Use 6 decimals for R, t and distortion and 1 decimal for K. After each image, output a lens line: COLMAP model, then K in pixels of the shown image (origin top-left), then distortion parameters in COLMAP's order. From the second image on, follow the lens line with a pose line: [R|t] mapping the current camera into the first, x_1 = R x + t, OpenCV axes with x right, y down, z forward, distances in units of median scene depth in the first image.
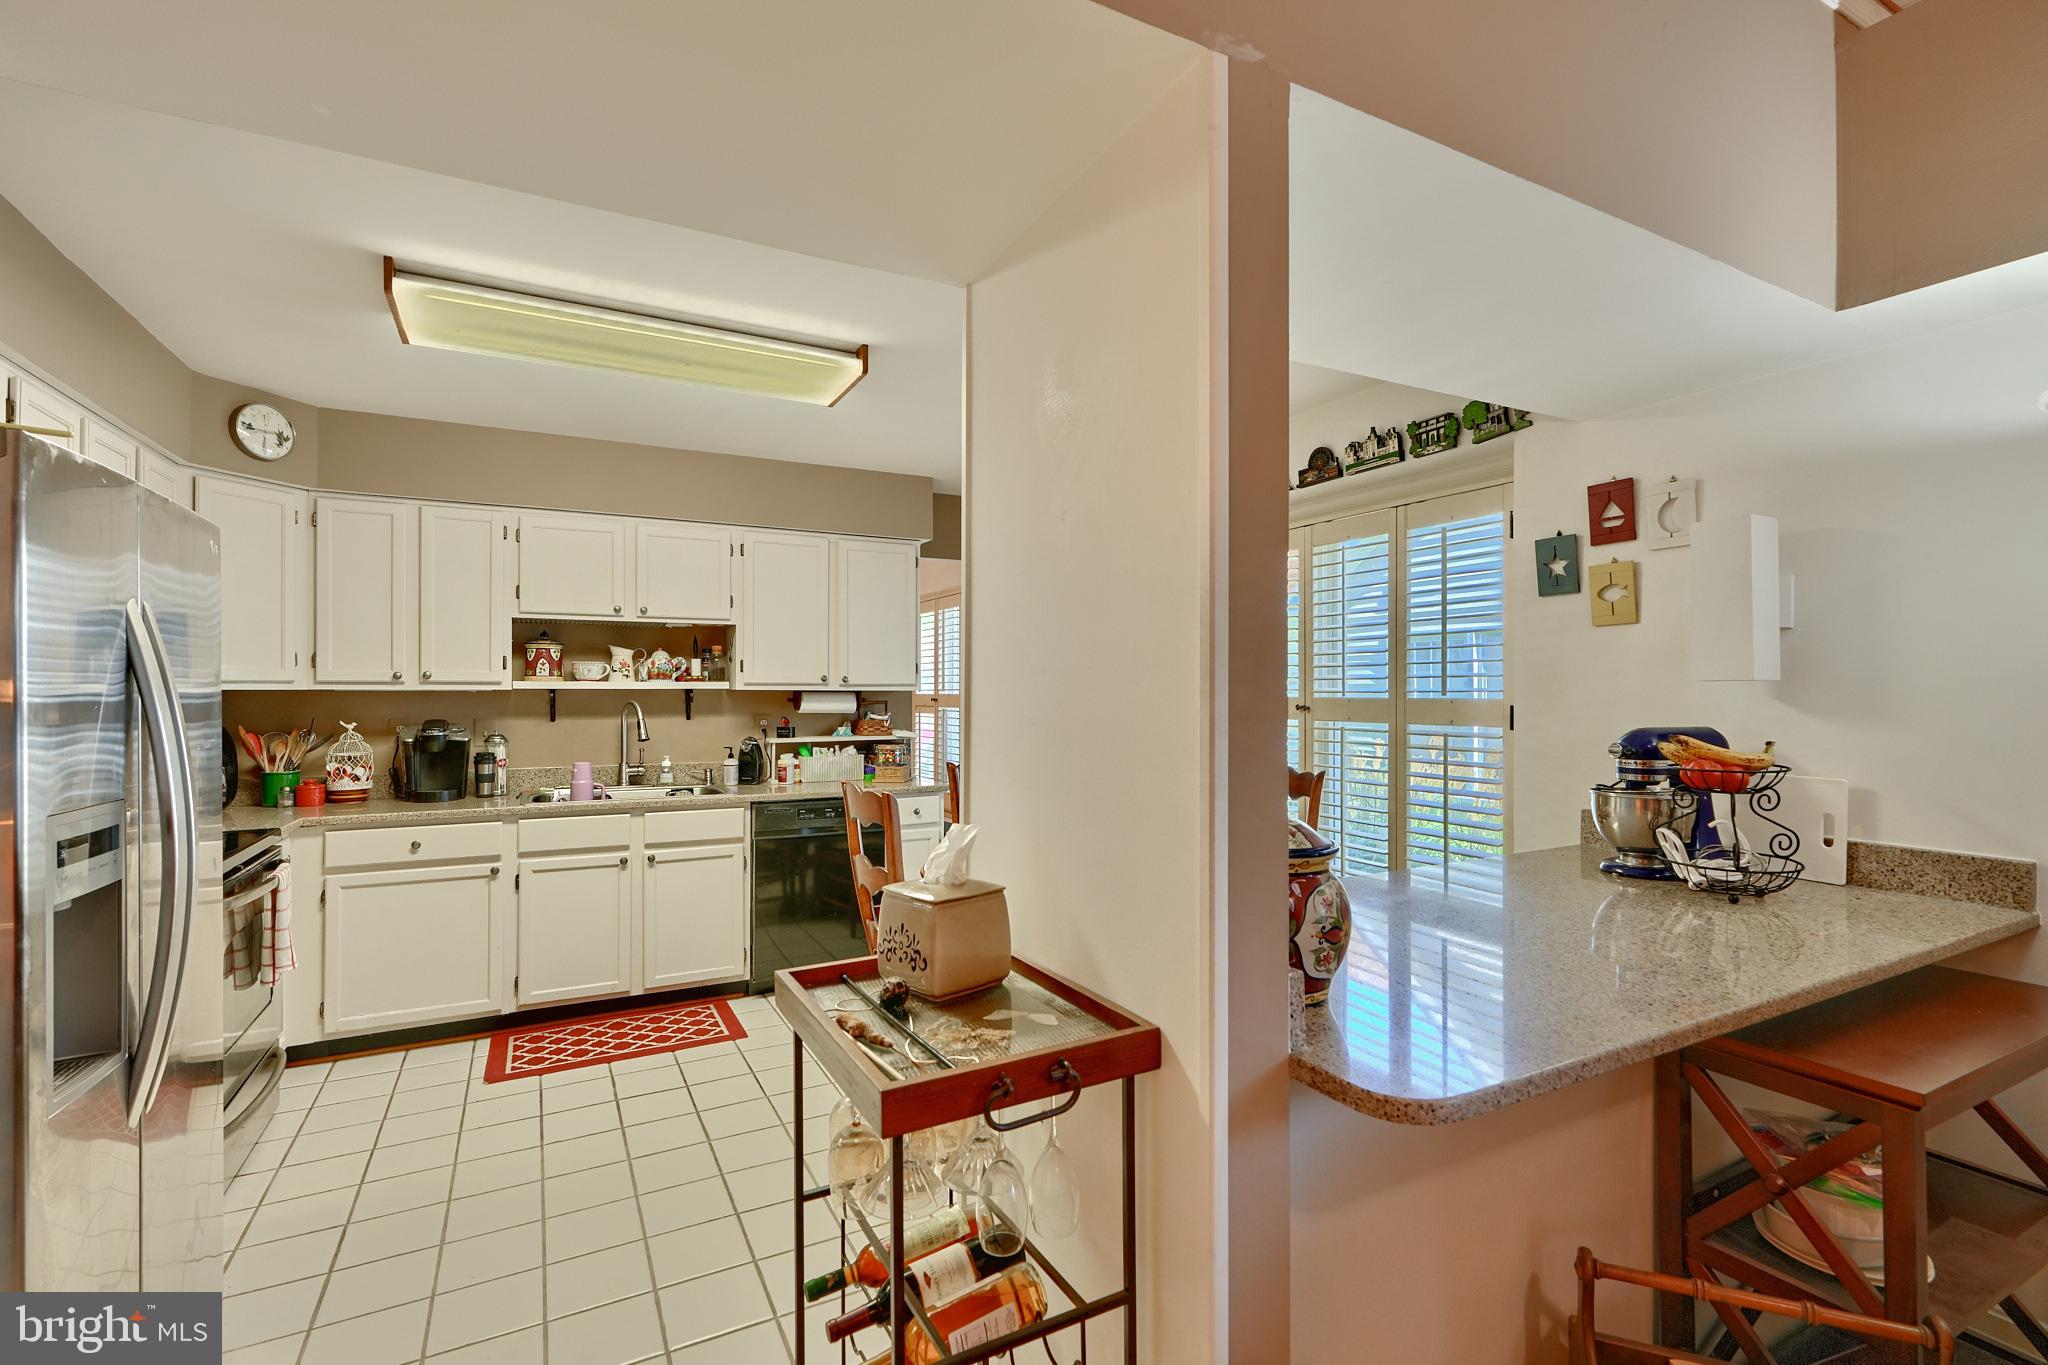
lens RADIAL K [[934.9, 0, 1030.8], [0, 934.9, 695.2], [0, 0, 1]] dist [0.000463, 0.001977]
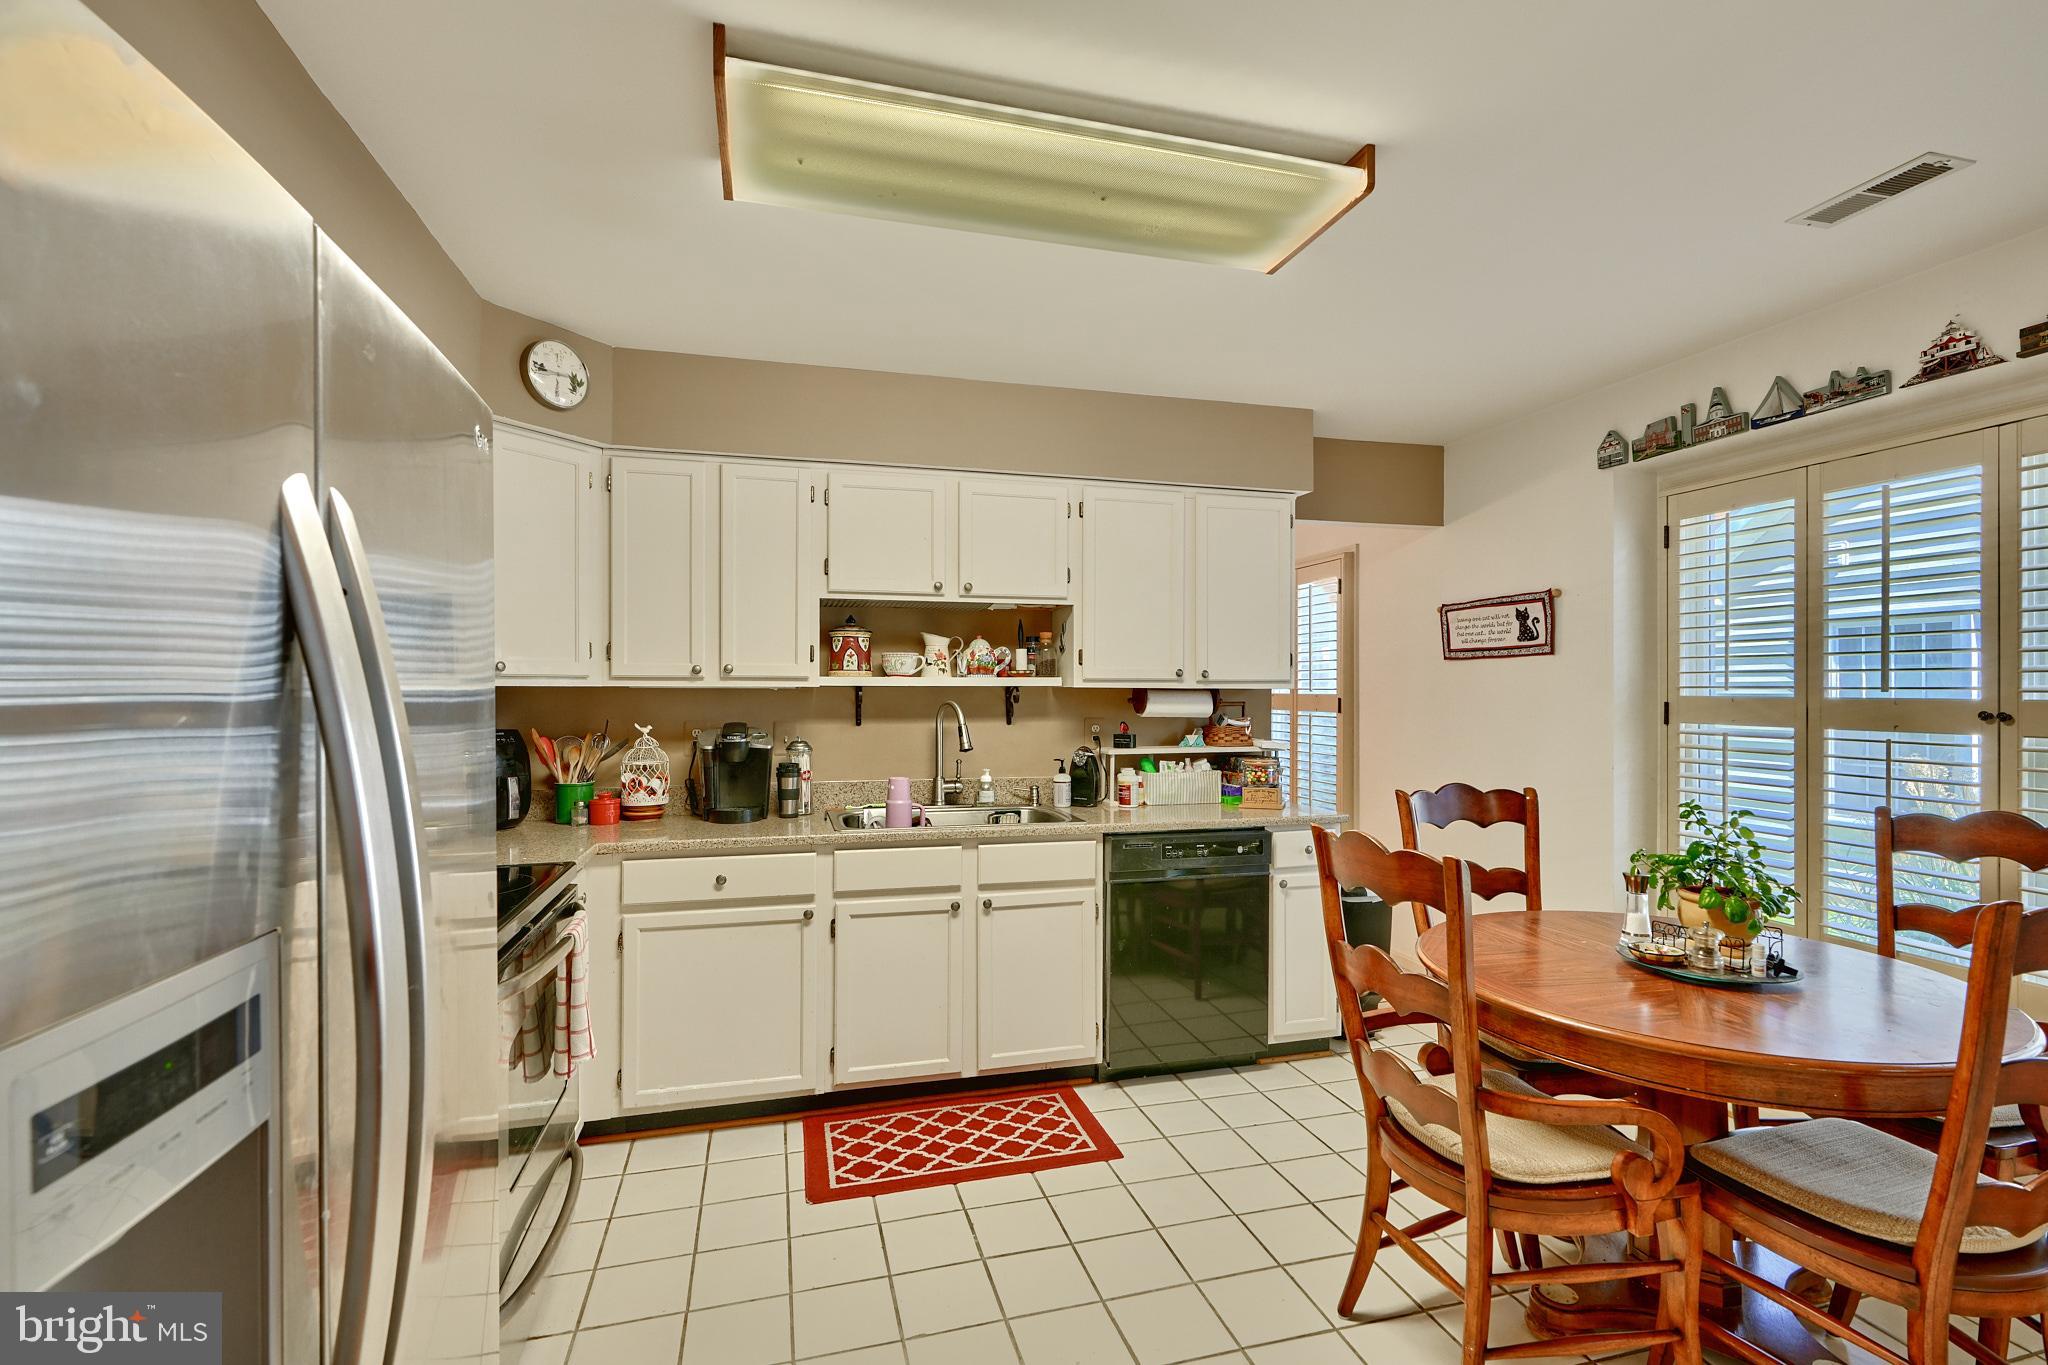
lens RADIAL K [[934.9, 0, 1025.0], [0, 934.9, 703.3], [0, 0, 1]] dist [0.000463, 0.001977]
pose [[0.975208, 0.004668, -0.221242, -0.205774], [-0.002743, 0.999956, 0.009009, 0.000703], [0.221274, -0.008179, 0.975177, 0.251783]]
